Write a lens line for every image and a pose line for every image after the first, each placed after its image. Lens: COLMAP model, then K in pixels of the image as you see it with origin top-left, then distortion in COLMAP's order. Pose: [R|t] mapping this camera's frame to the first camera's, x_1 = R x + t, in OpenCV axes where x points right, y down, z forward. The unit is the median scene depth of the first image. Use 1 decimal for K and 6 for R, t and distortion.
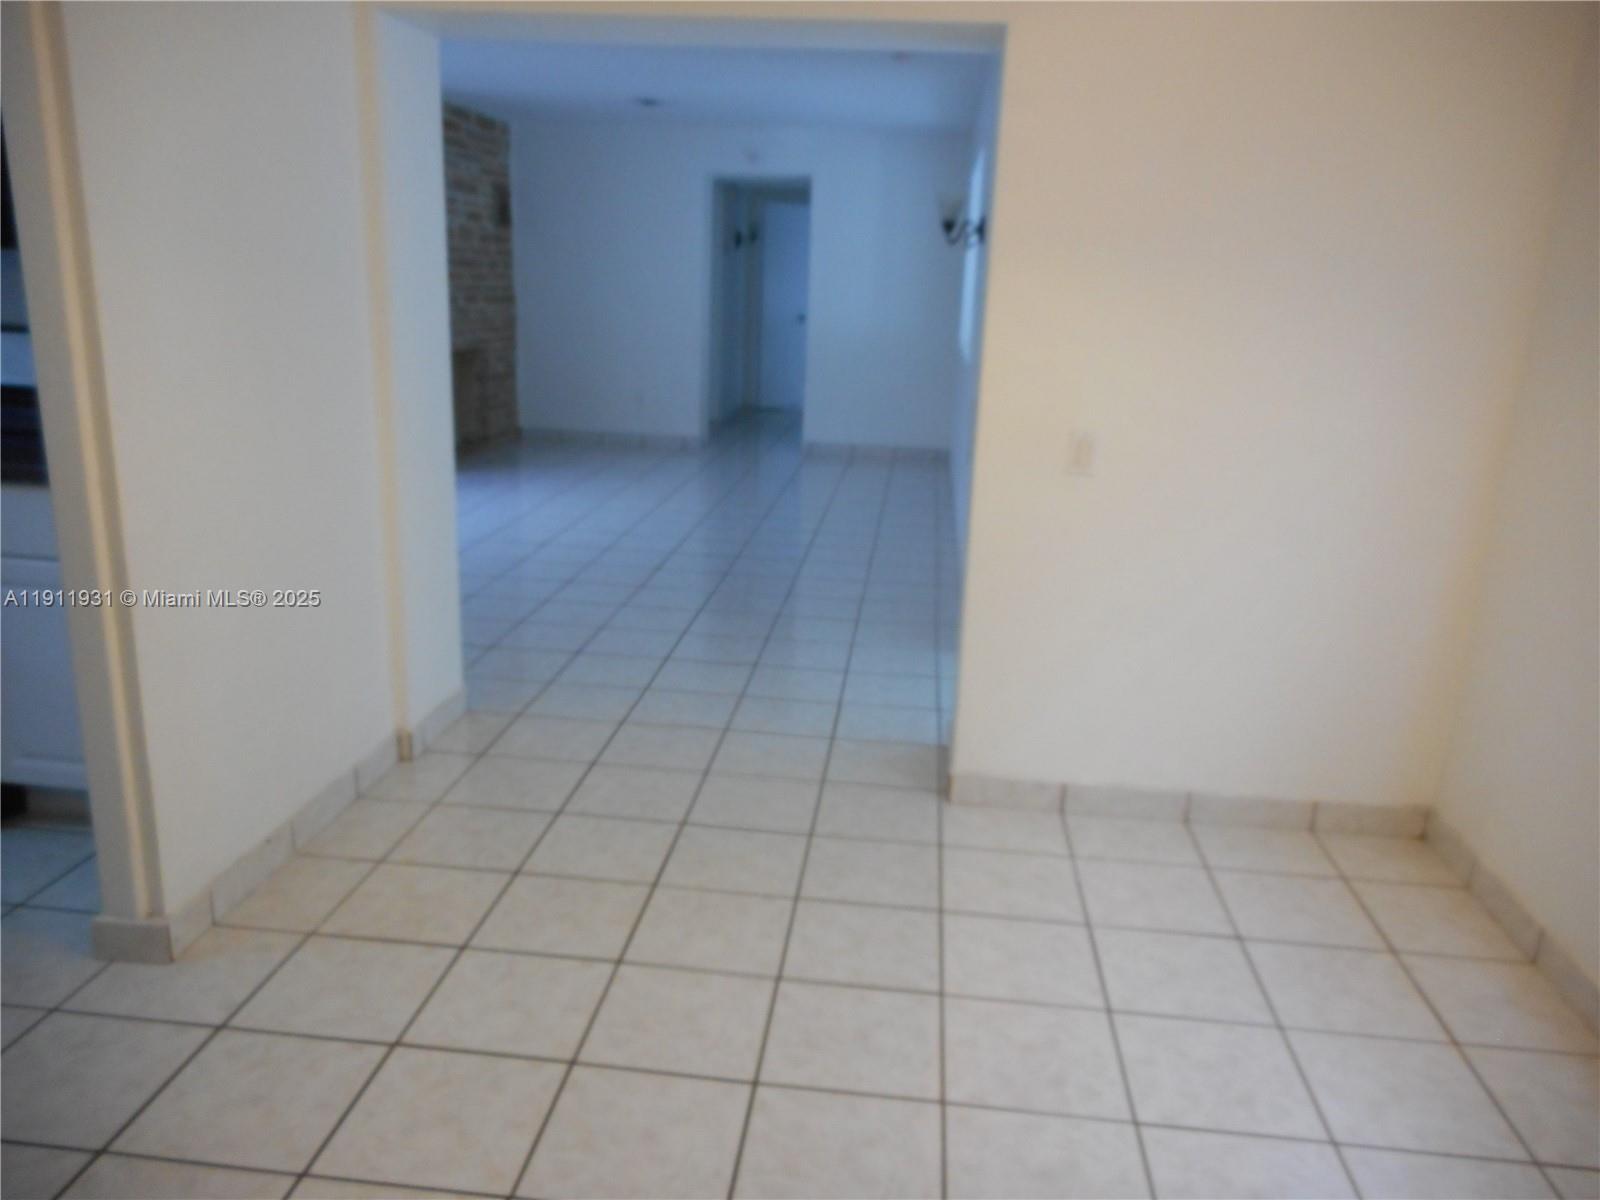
lens RADIAL K [[1204.5, 0, 807.0], [0, 1204.5, 604.2], [0, 0, 1]] dist [0.002438, 0.003242]
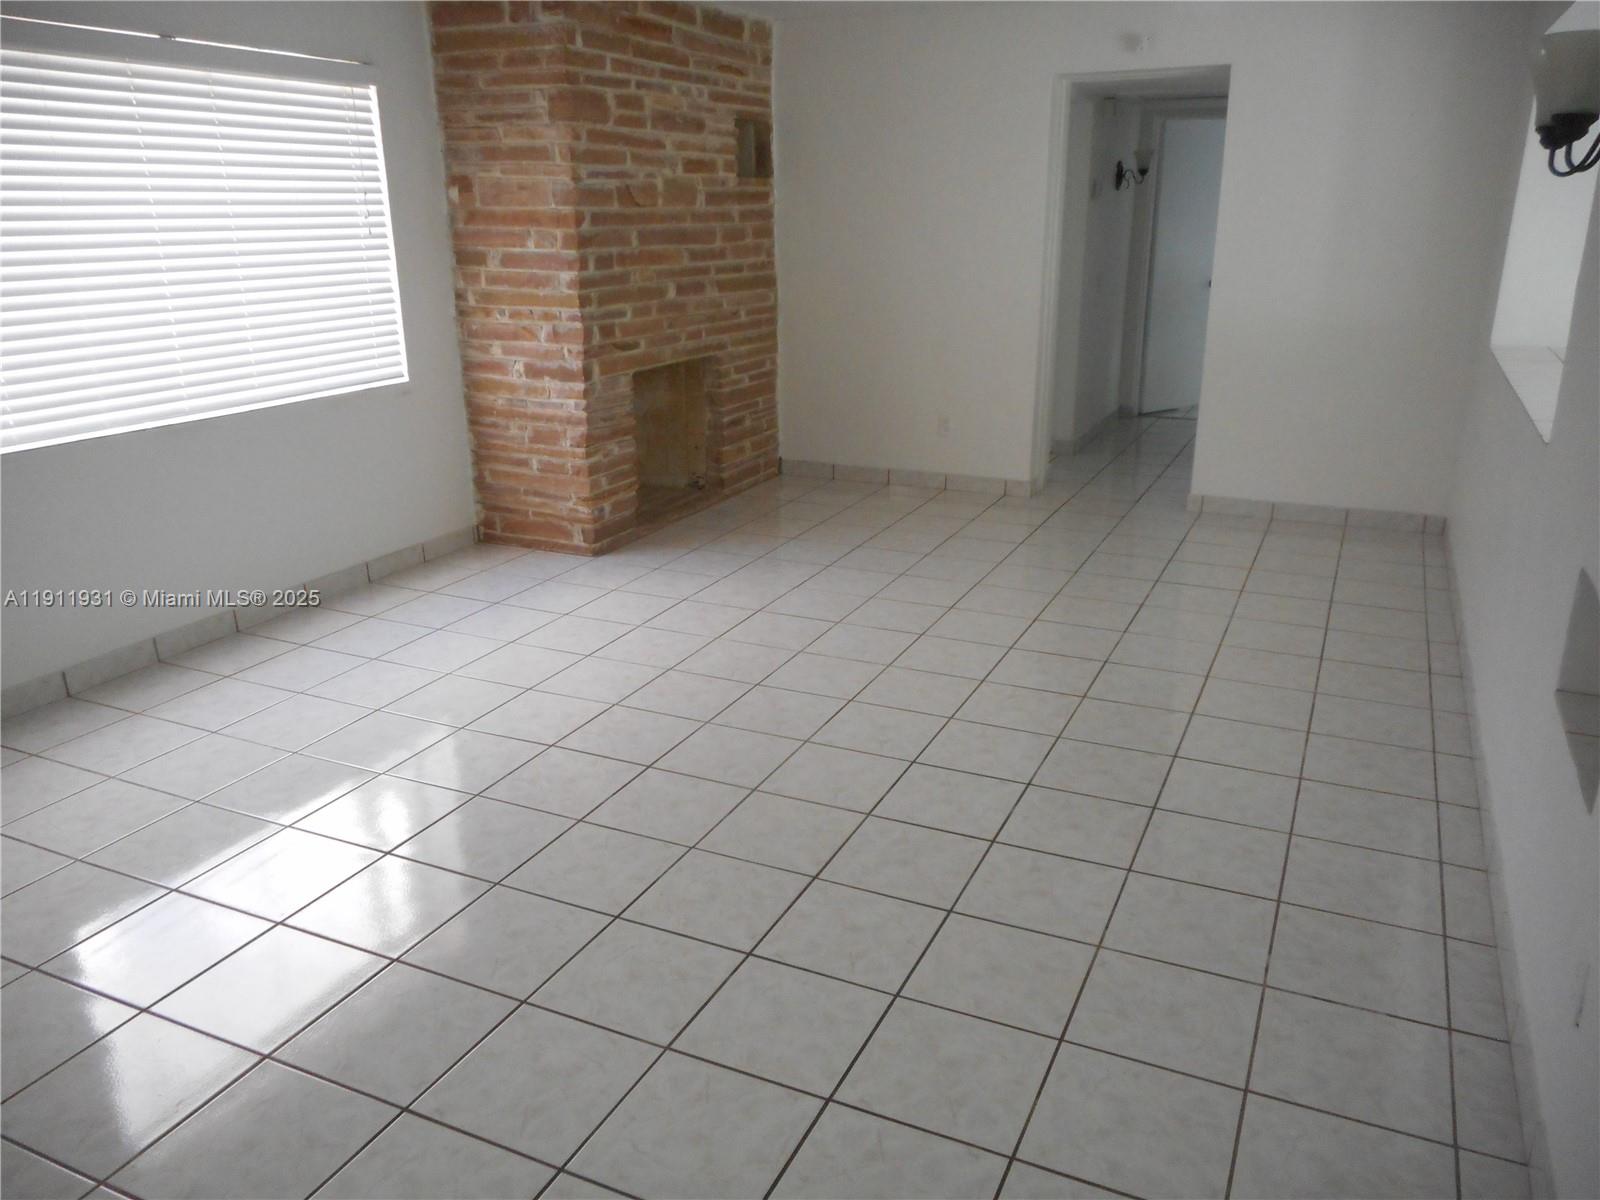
lens RADIAL K [[1204.5, 0, 807.0], [0, 1204.5, 604.2], [0, 0, 1]] dist [0.002438, 0.003242]
pose [[0.944386, 0.054814, -0.324238, 0.014971], [-0.041351, 0.997978, 0.048271, -0.099642], [0.326228, -0.032179, 0.944743, 0.335134]]
